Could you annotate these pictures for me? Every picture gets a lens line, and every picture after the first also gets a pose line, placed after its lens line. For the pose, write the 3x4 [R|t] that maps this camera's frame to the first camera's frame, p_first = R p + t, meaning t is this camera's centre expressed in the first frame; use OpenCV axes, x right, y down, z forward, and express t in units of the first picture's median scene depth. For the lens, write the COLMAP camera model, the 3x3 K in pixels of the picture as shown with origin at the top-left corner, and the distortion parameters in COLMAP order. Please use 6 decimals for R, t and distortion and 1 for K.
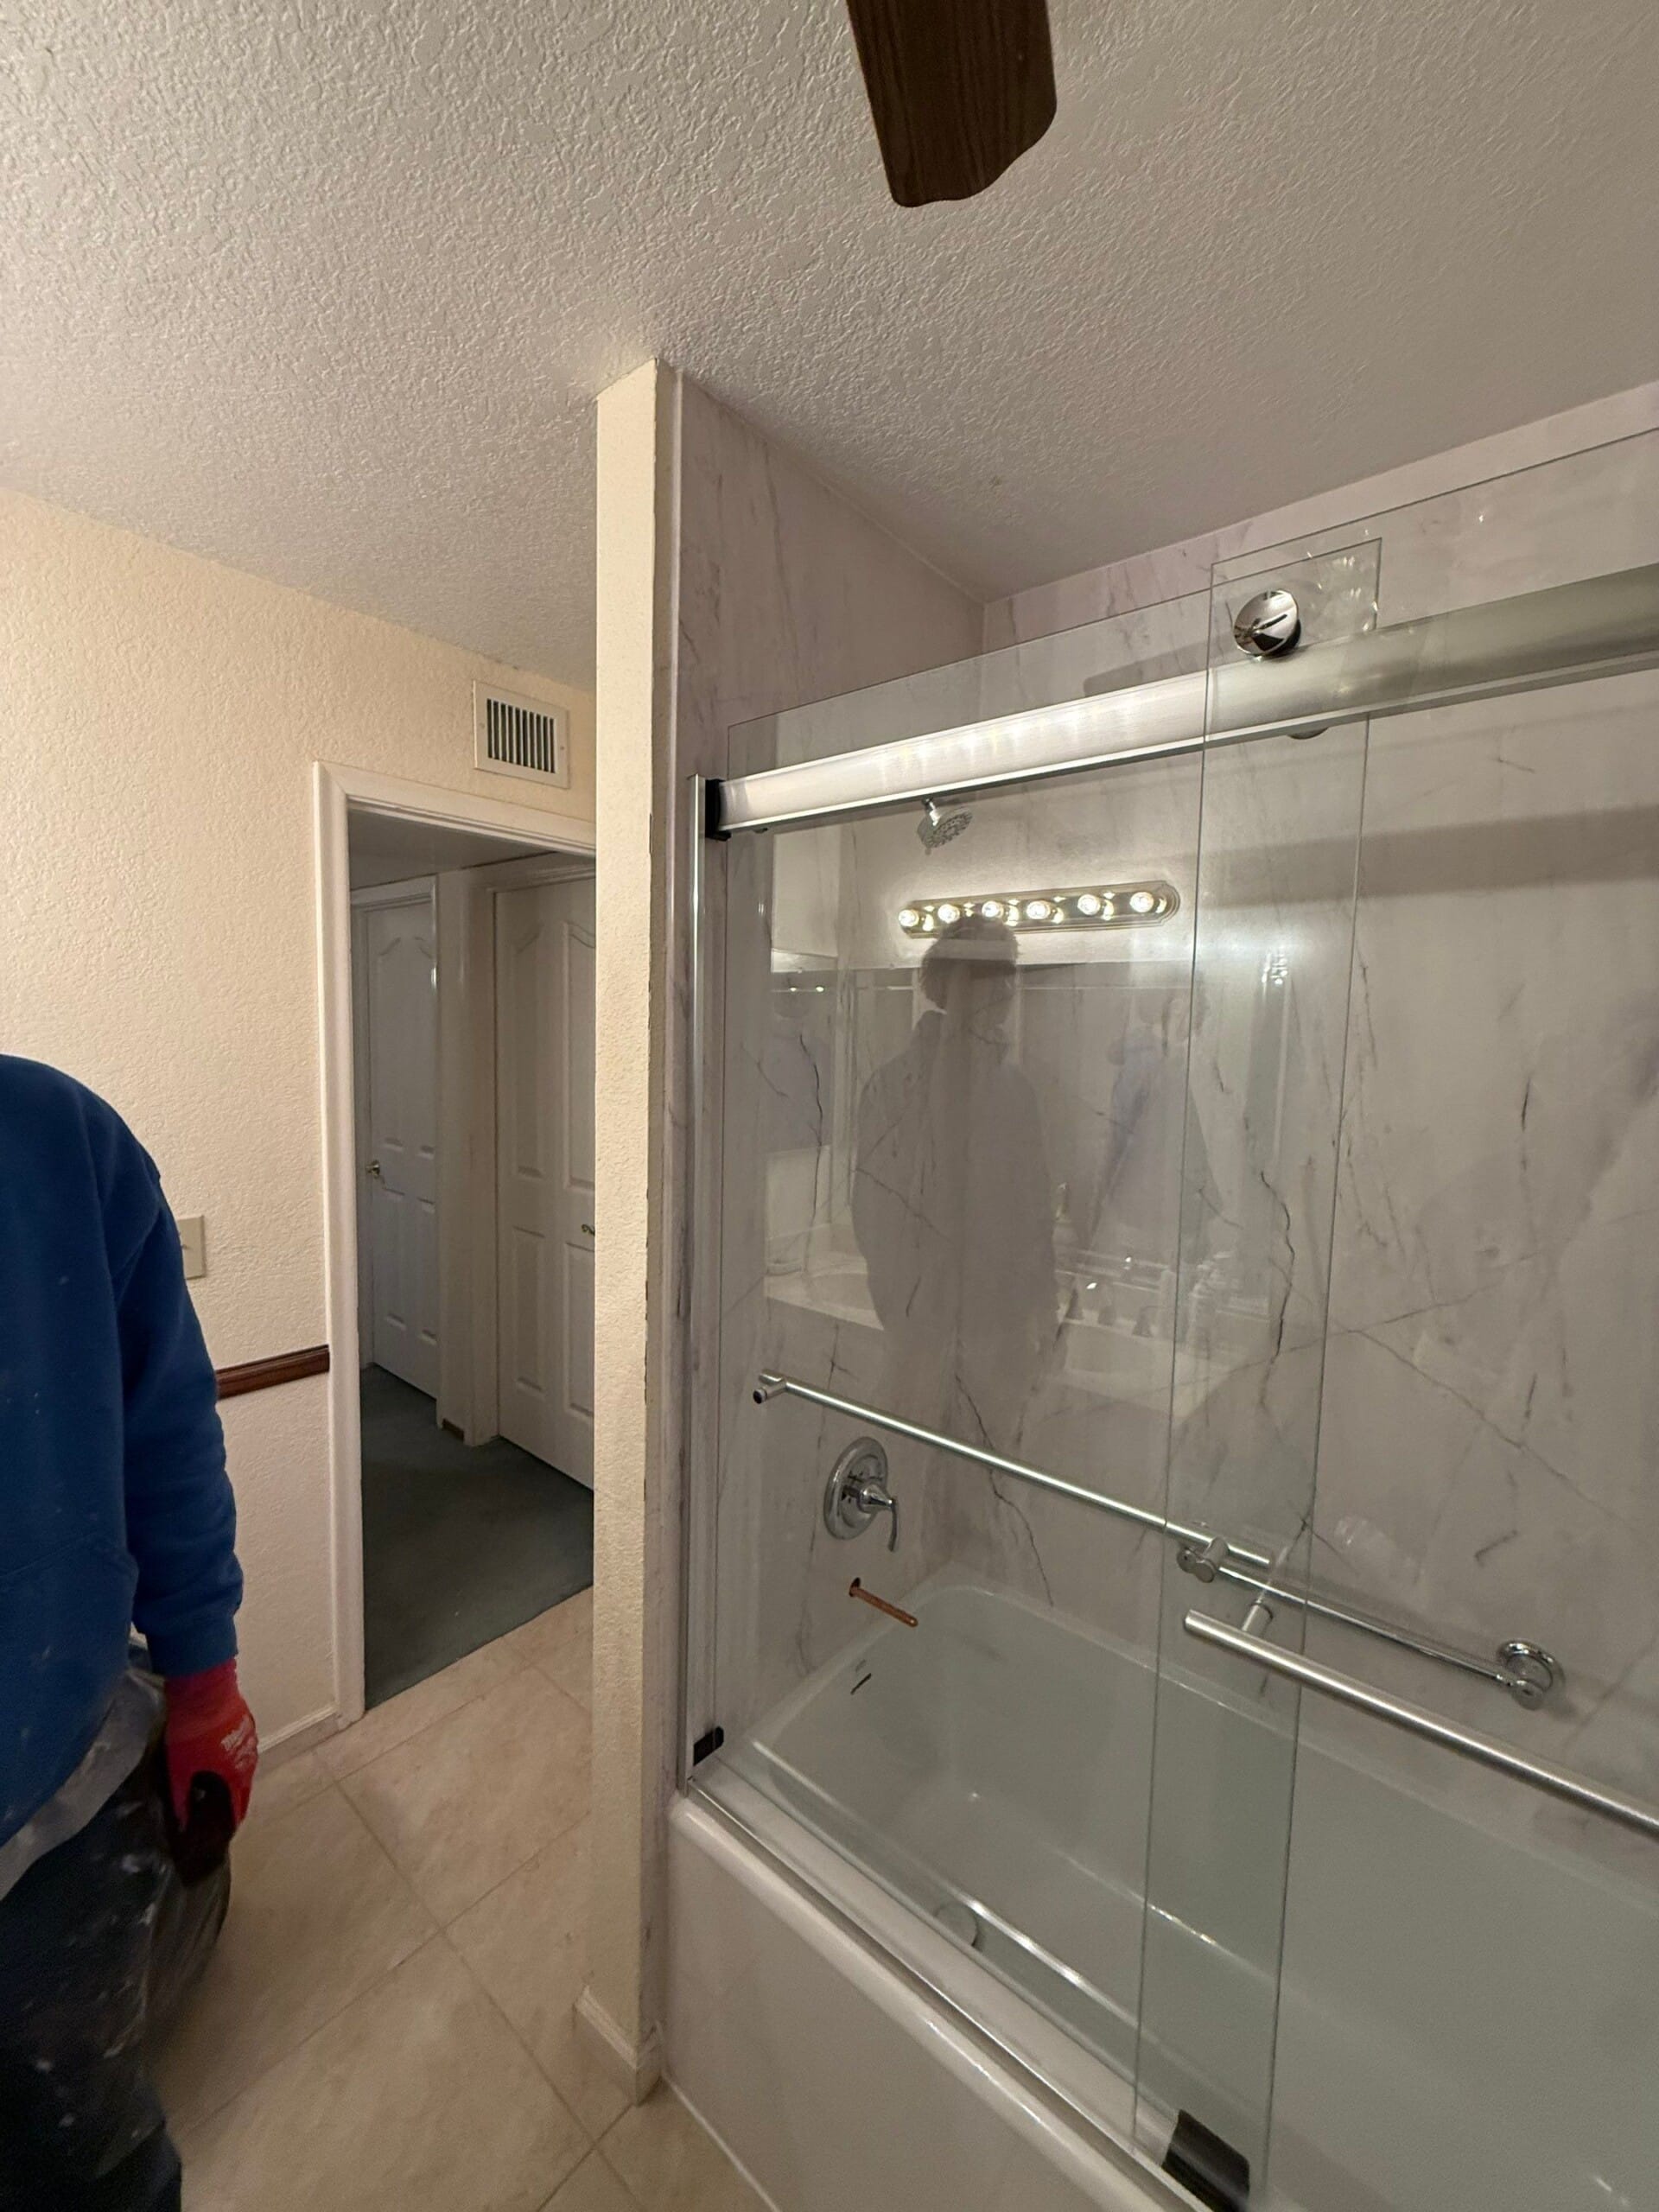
lens RADIAL K [[875.4, 0, 833.3], [0, 875.4, 1099.0], [0, 0, 1]] dist [-0.000121, 0.000286]
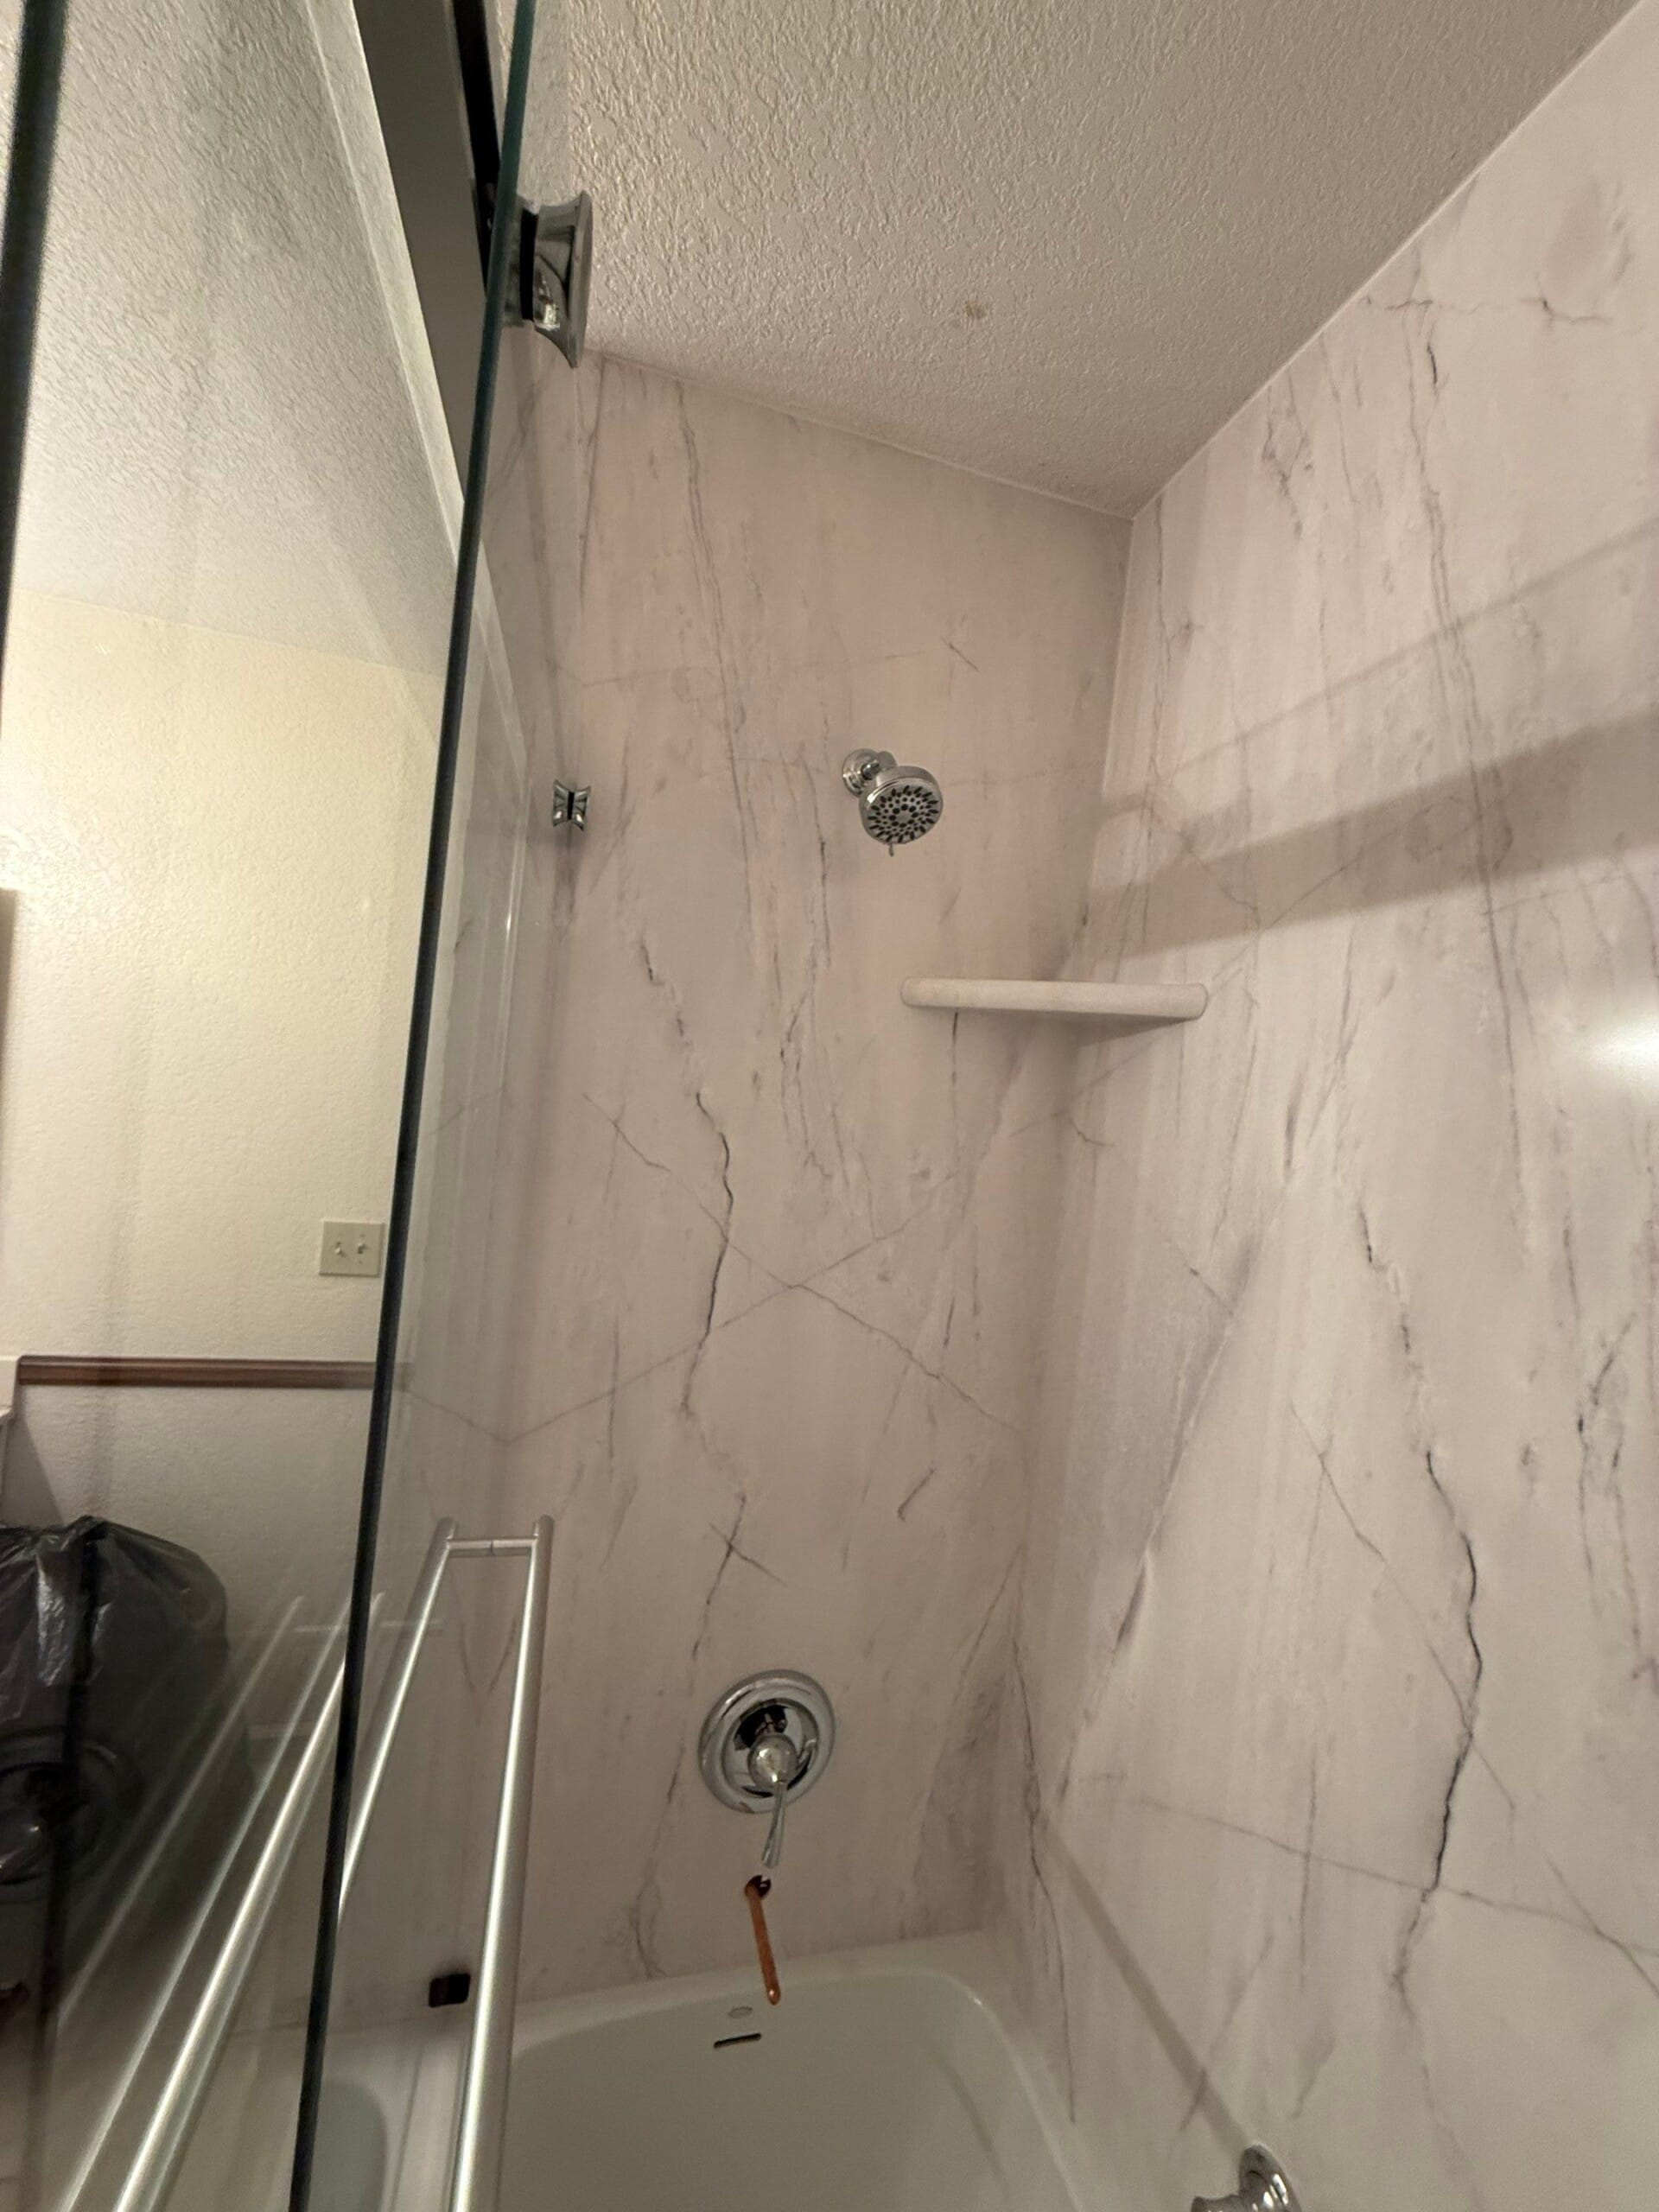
lens RADIAL K [[875.4, 0, 833.3], [0, 875.4, 1099.0], [0, 0, 1]] dist [-0.000121, 0.000286]
pose [[0.816960, 0.065030, -0.573017, 0.471574], [-0.129242, 0.988994, -0.072024, -0.026264], [0.562026, 0.132898, 0.816373, 0.409318]]
